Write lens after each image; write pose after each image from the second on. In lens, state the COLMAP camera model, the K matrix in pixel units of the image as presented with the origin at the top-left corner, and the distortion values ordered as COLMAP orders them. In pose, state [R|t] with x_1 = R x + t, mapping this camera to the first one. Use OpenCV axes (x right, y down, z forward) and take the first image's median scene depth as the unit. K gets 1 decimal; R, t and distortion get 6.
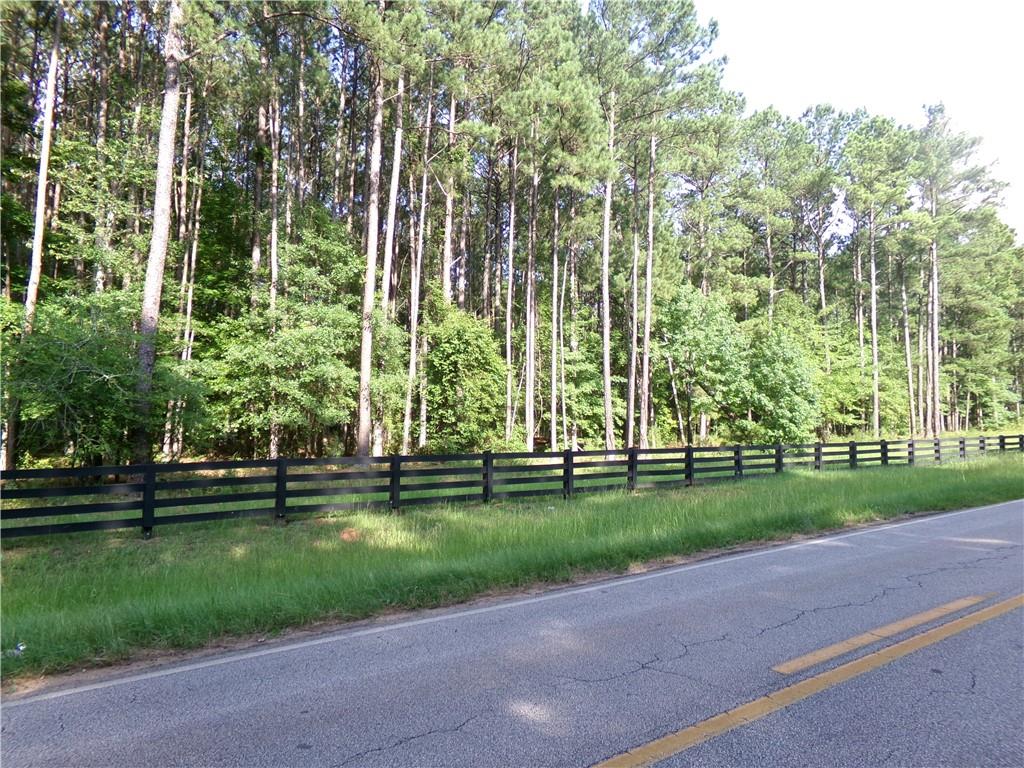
lens RADIAL K [[677.9, 0, 513.9], [0, 677.9, 383.0], [0, 0, 1]] dist [-0.012420, 0.027153]
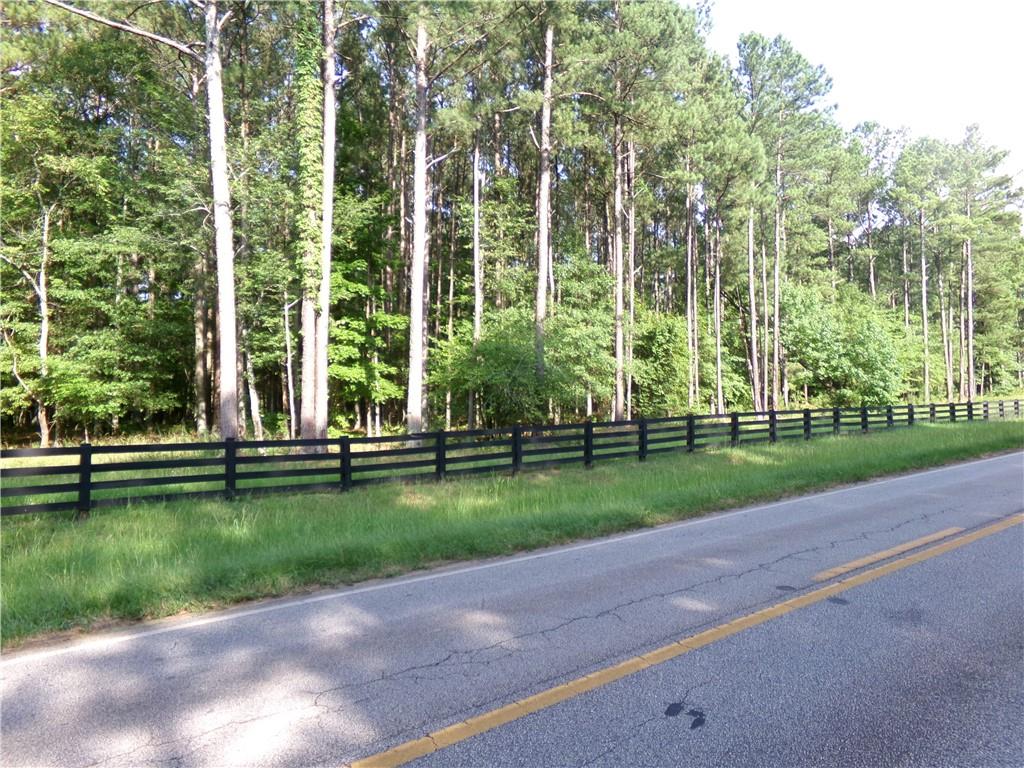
lens RADIAL K [[677.9, 0, 513.9], [0, 677.9, 383.0], [0, 0, 1]] dist [-0.012420, 0.027153]
pose [[0.999257, -0.016936, 0.034616, -0.315186], [0.015675, 0.999215, 0.036374, -0.012817], [-0.035205, -0.035804, 0.998739, -0.244894]]
